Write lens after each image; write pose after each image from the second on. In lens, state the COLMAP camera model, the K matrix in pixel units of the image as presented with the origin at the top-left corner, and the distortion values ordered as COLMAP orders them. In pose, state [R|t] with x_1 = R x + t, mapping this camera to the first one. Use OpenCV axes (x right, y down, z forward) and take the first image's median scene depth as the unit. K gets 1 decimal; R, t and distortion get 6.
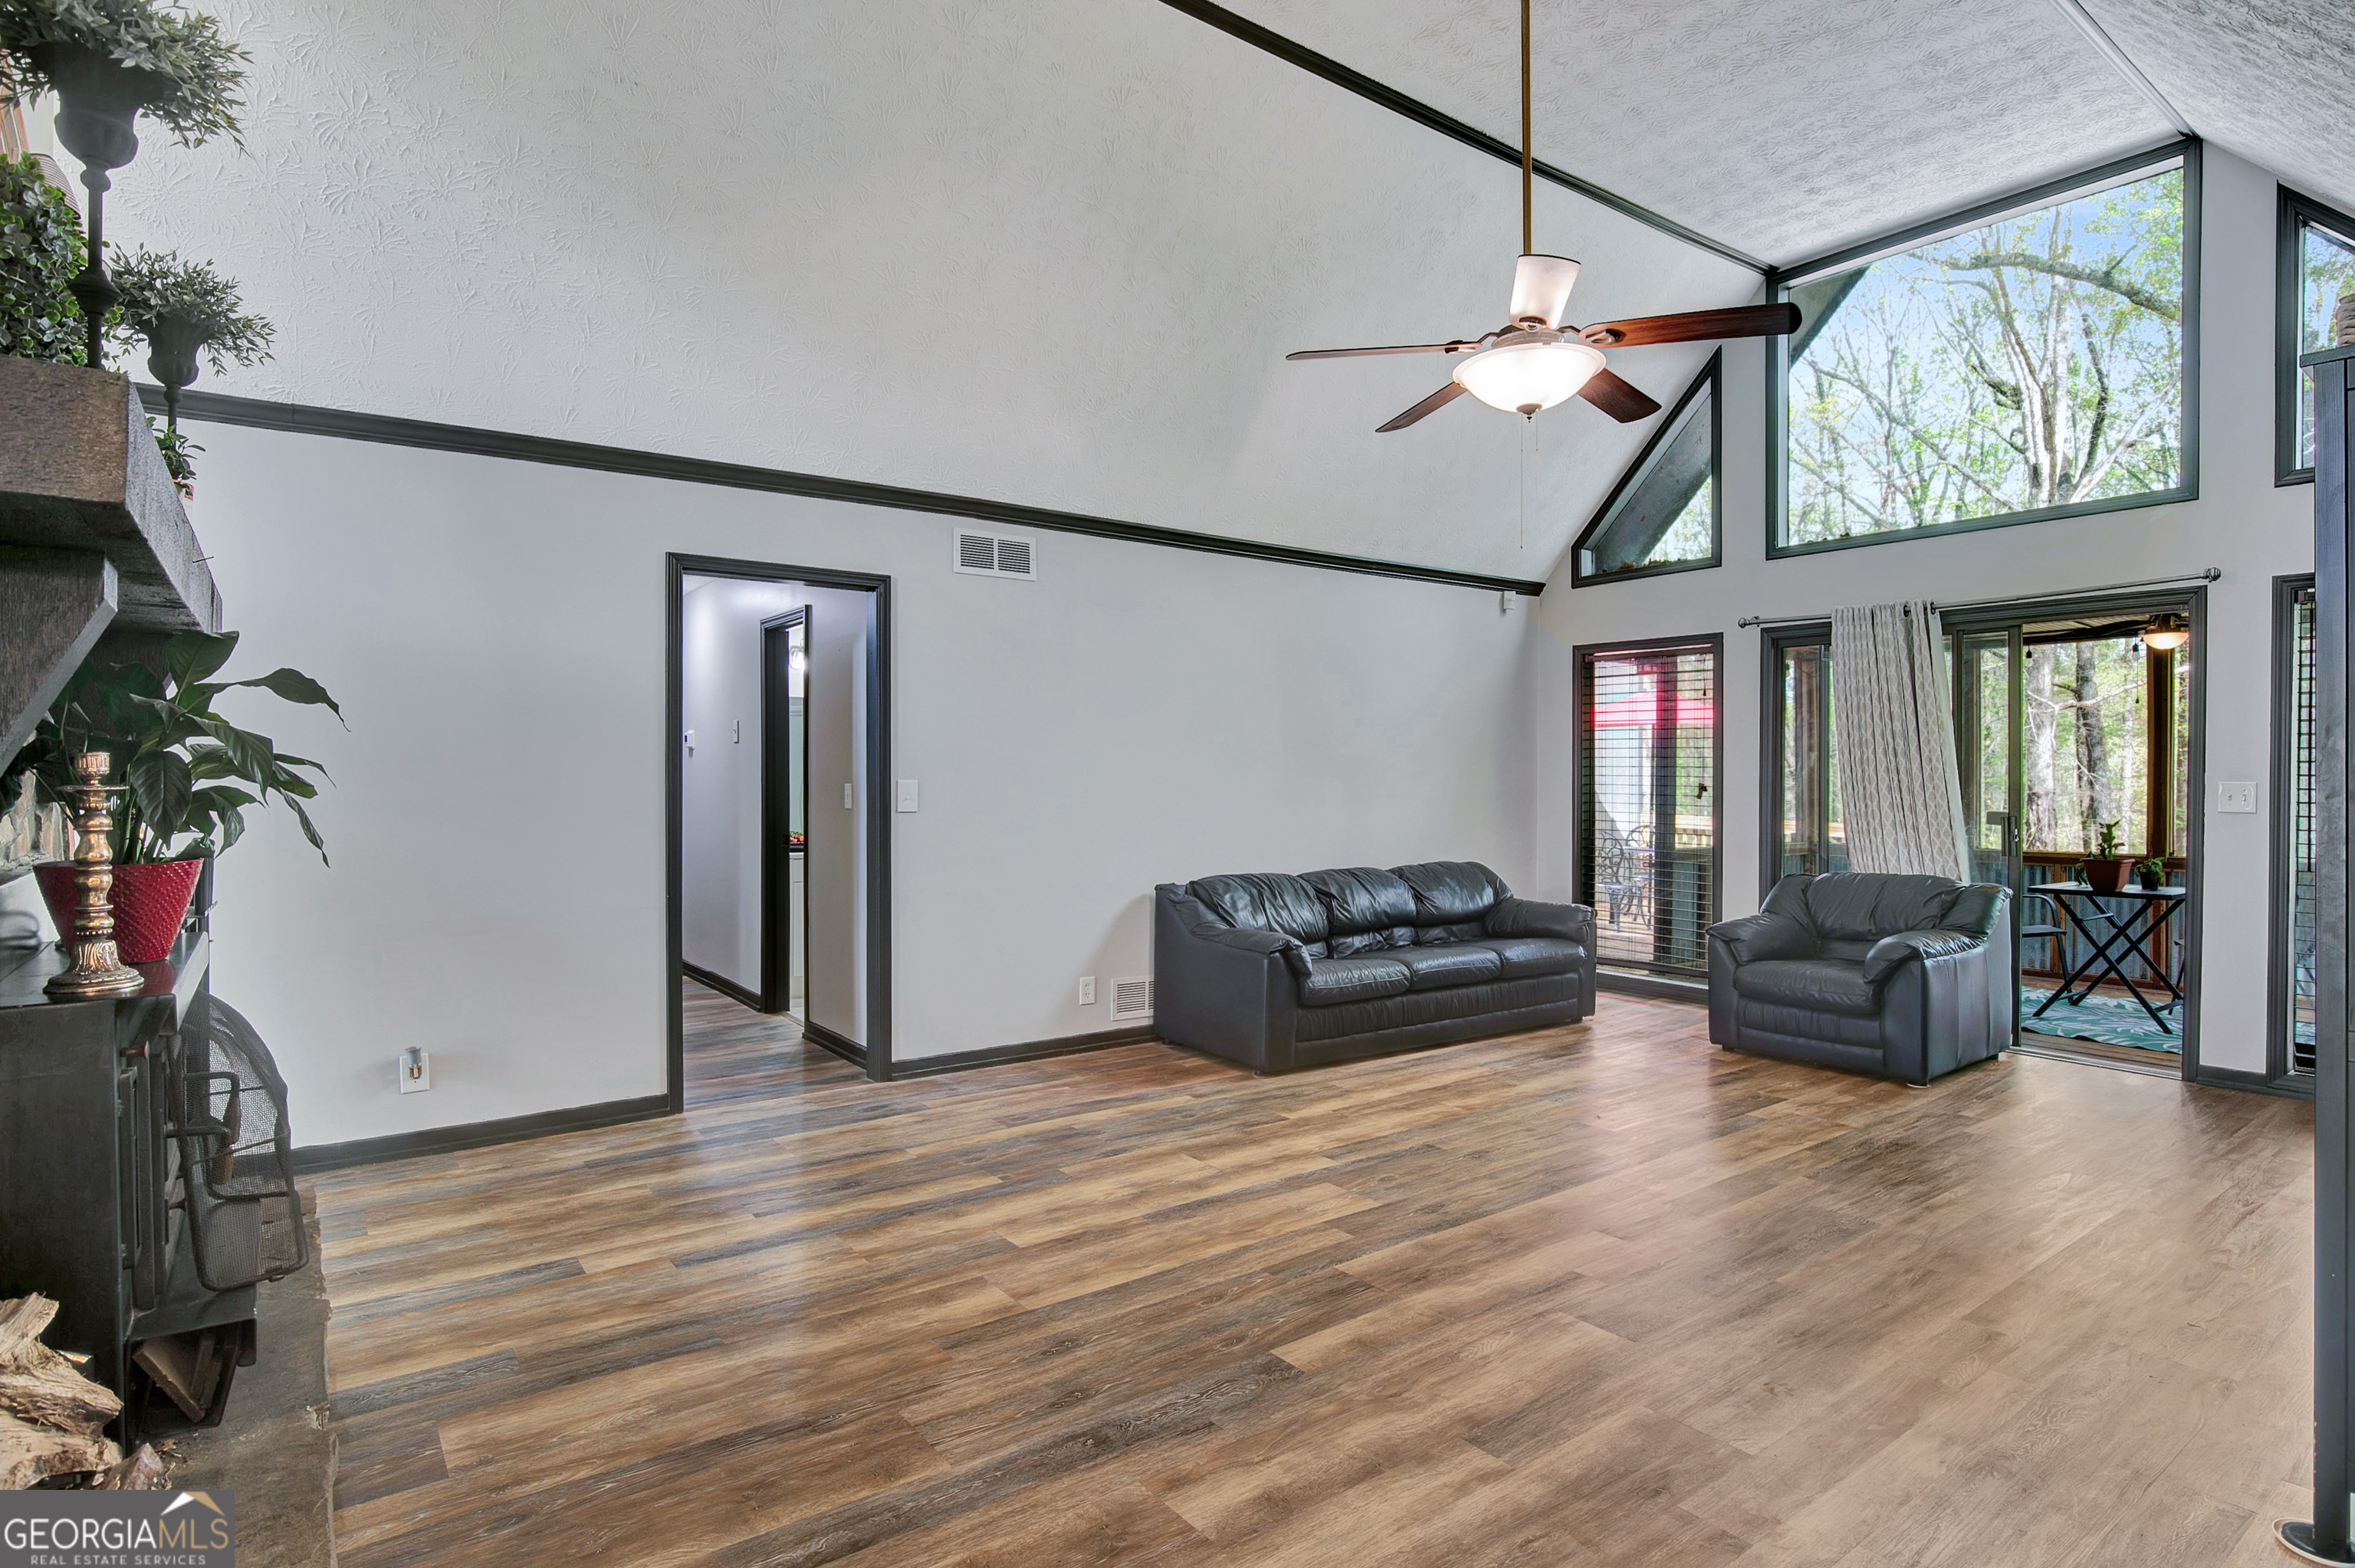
lens RADIAL K [[1208.3, 0, 1207.9], [0, 1208.3, 780.9], [0, 0, 1]] dist [-0.013733, 0.000581]
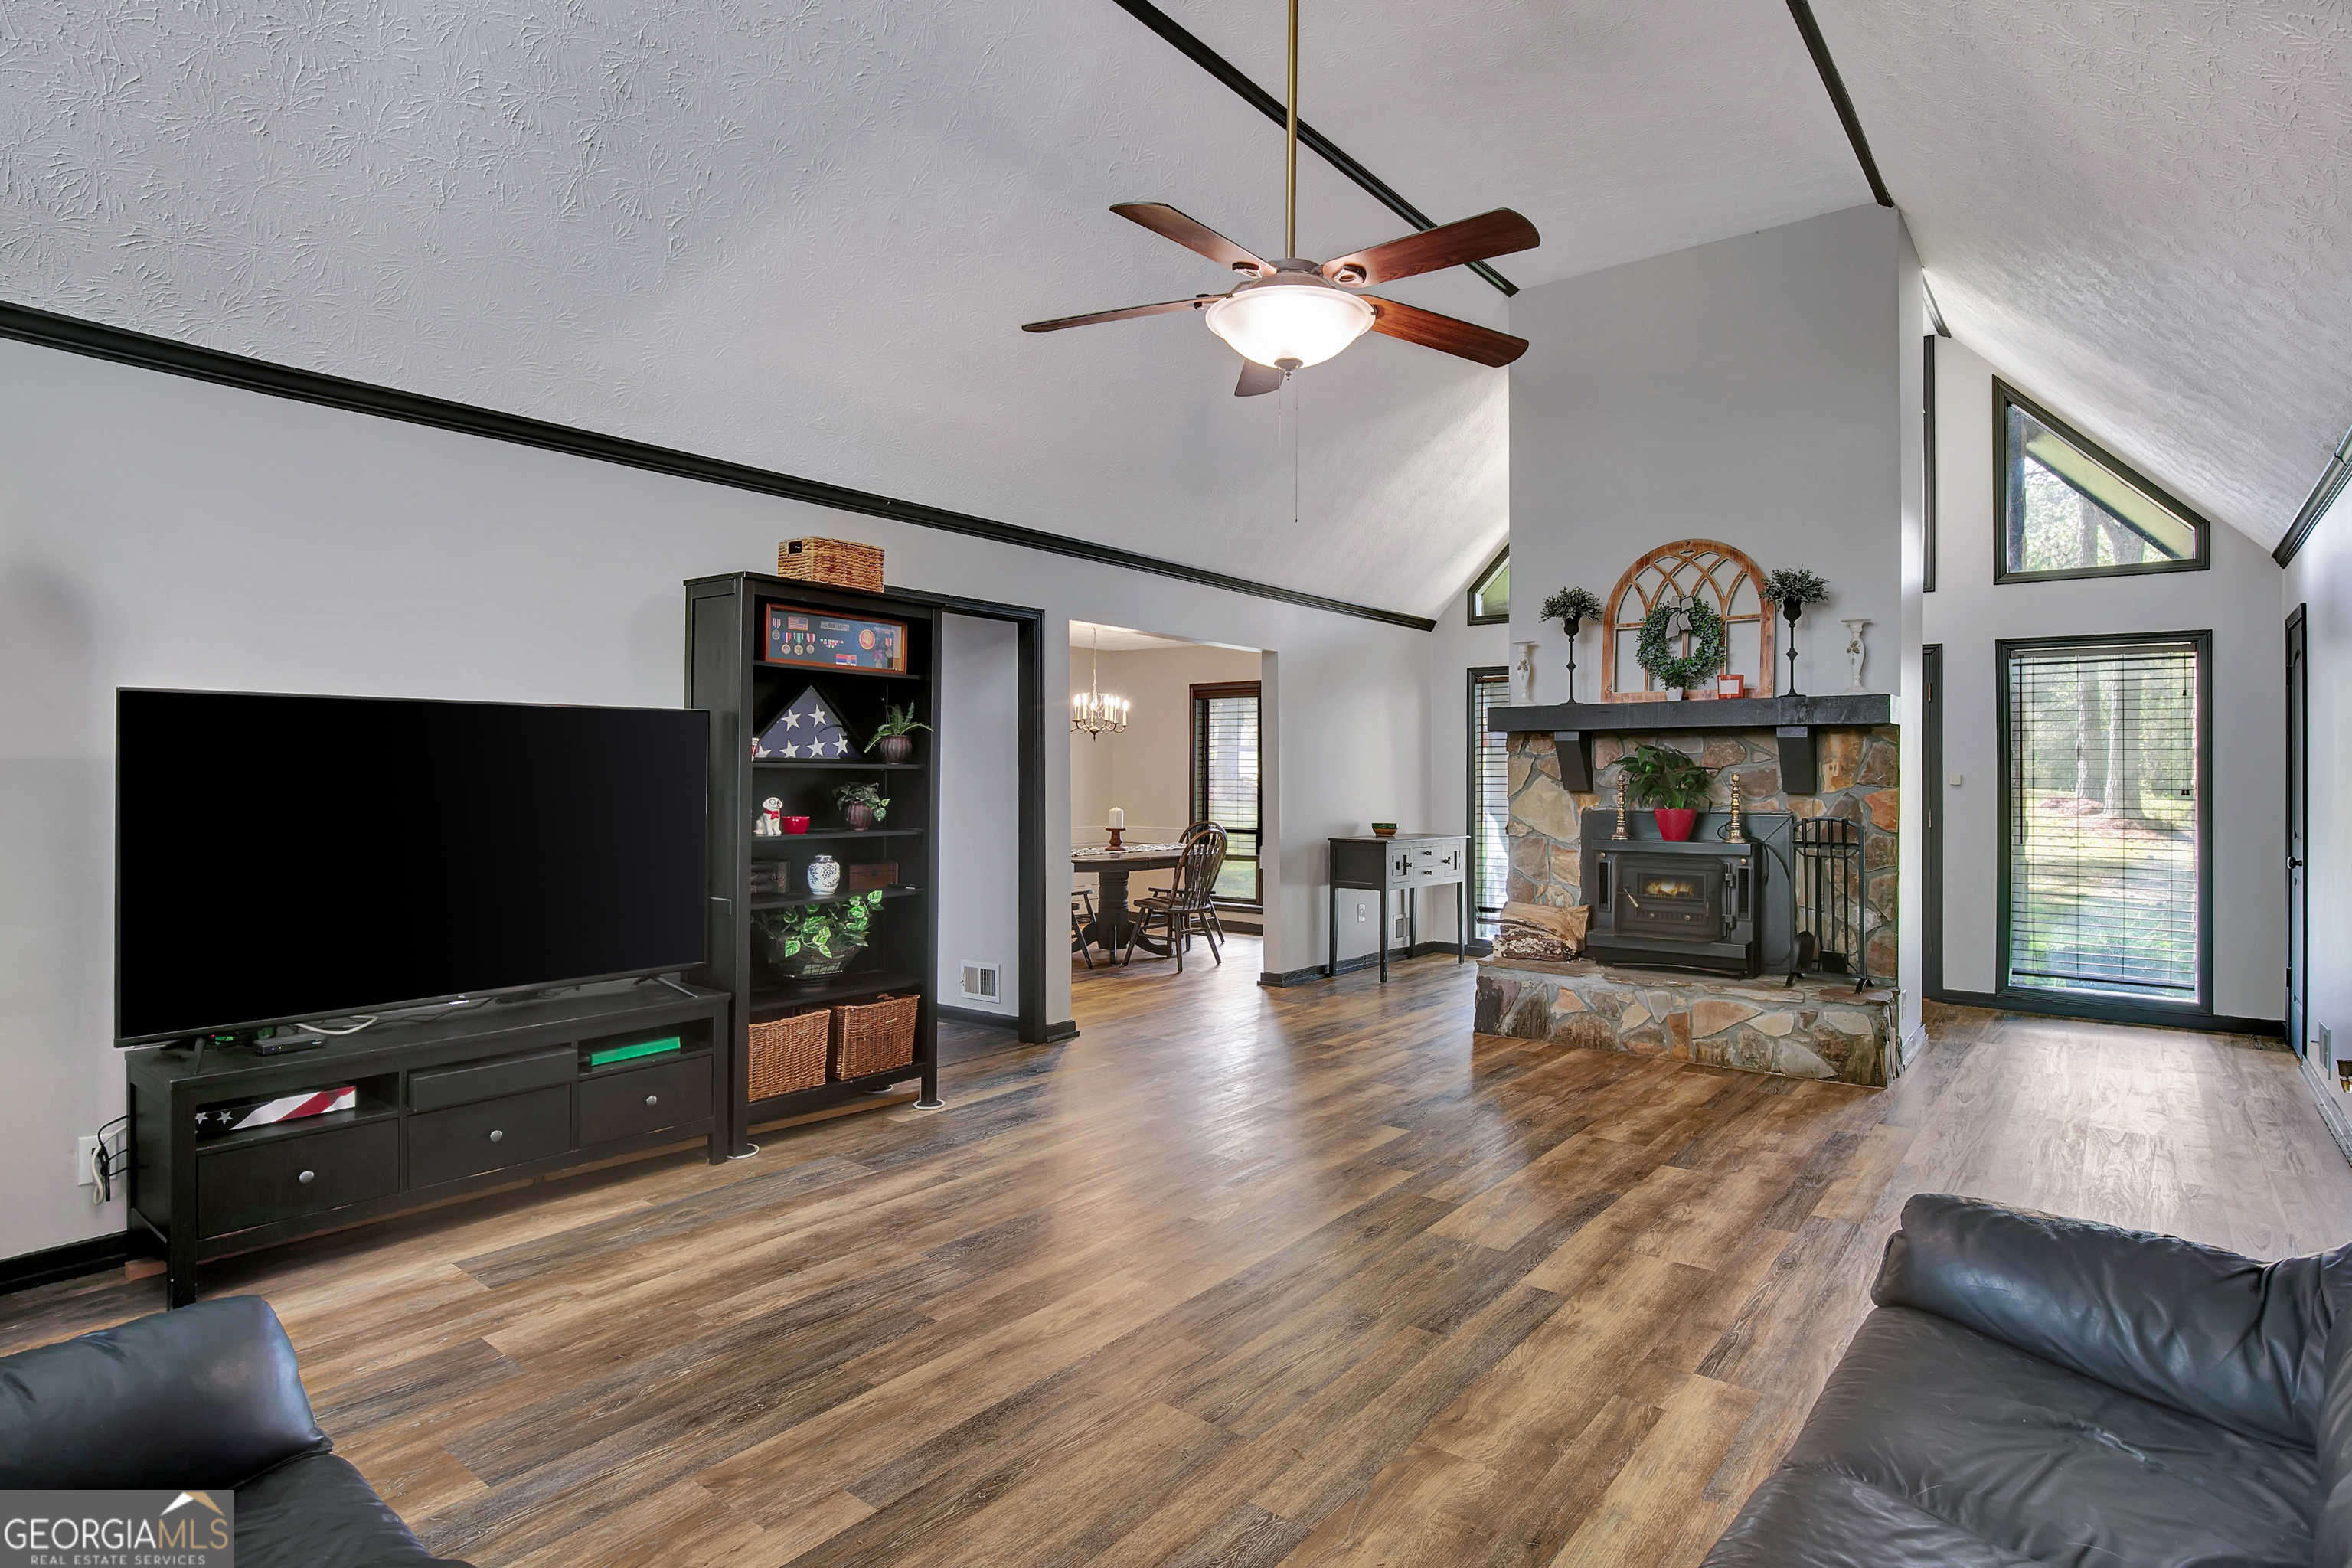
lens RADIAL K [[1207.0, 0, 1206.3], [0, 1207.0, 780.9], [0, 0, 1]] dist [-0.013733, 0.000581]
pose [[-0.963656, -0.004079, -0.267116, 0.556084], [-0.007057, 0.999923, 0.010188, -0.013759], [0.267054, 0.011703, -0.963611, 1.830560]]
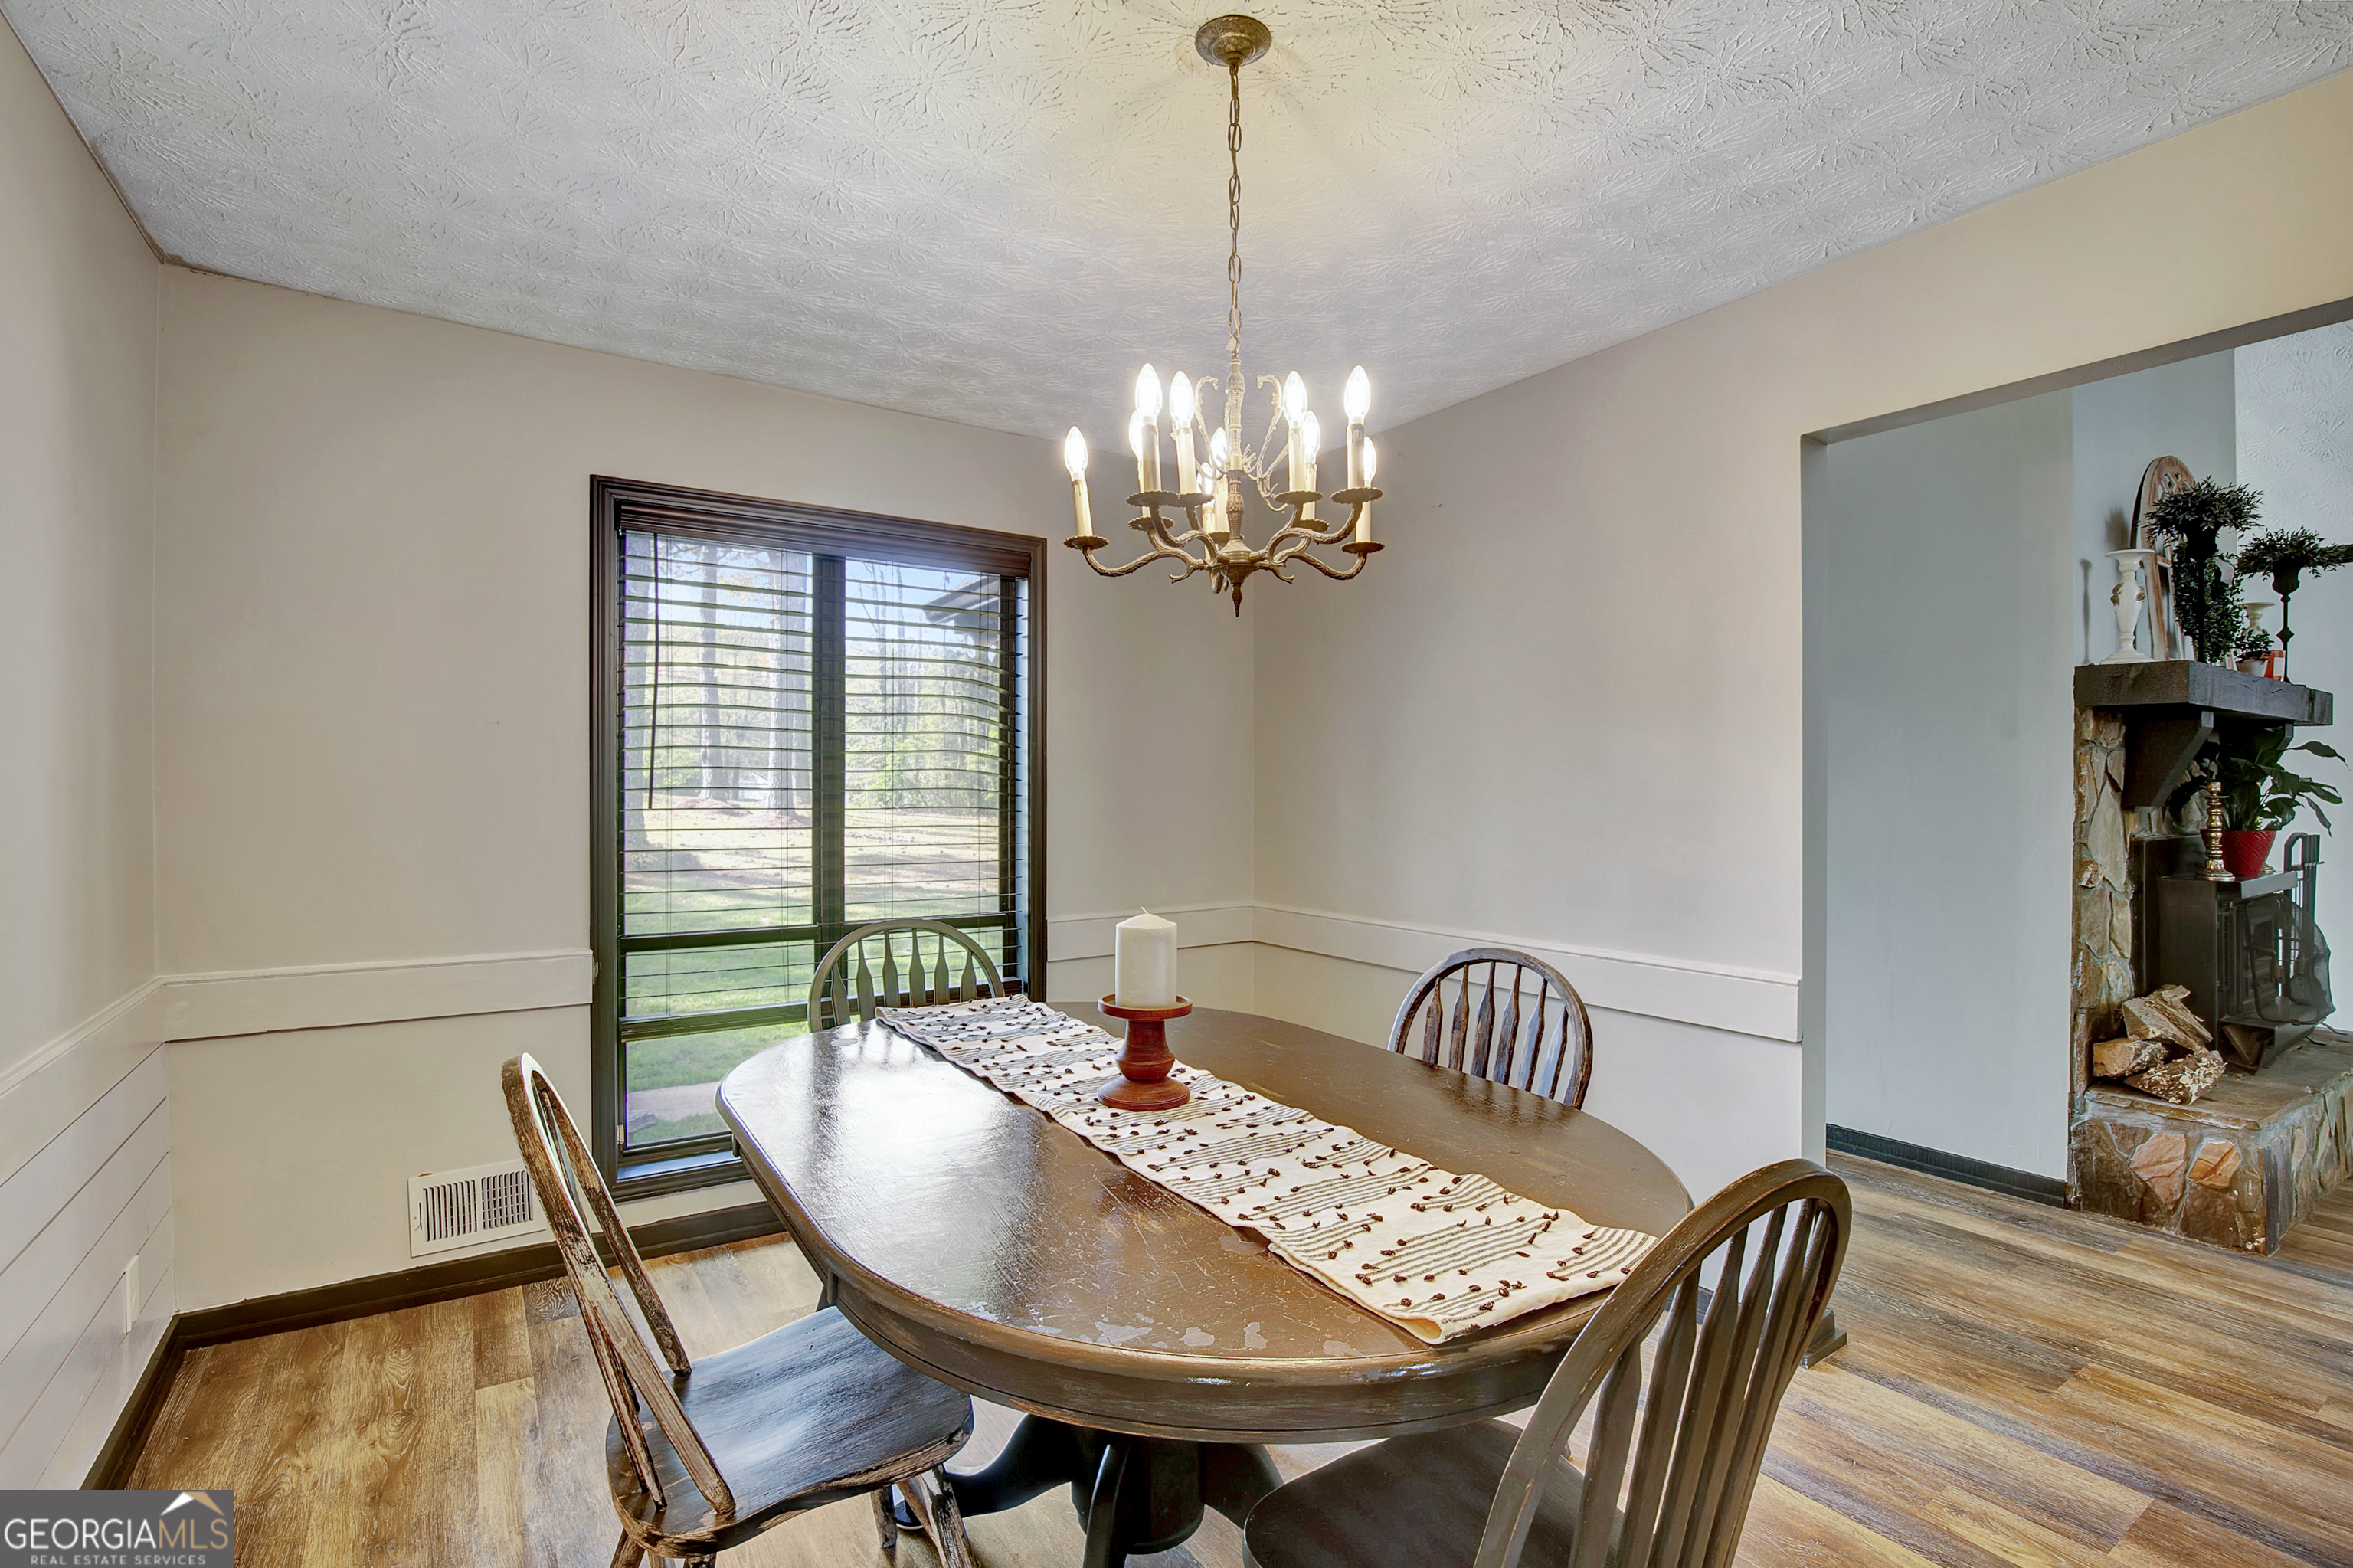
lens RADIAL K [[1207.5, 0, 1206.8], [0, 1207.5, 780.9], [0, 0, 1]] dist [-0.013733, 0.000581]
pose [[-0.002903, -0.010650, -0.999939, 0.645496], [-0.008513, 0.999907, -0.010625, 0.006843], [0.999960, 0.008482, -0.002993, -0.448876]]
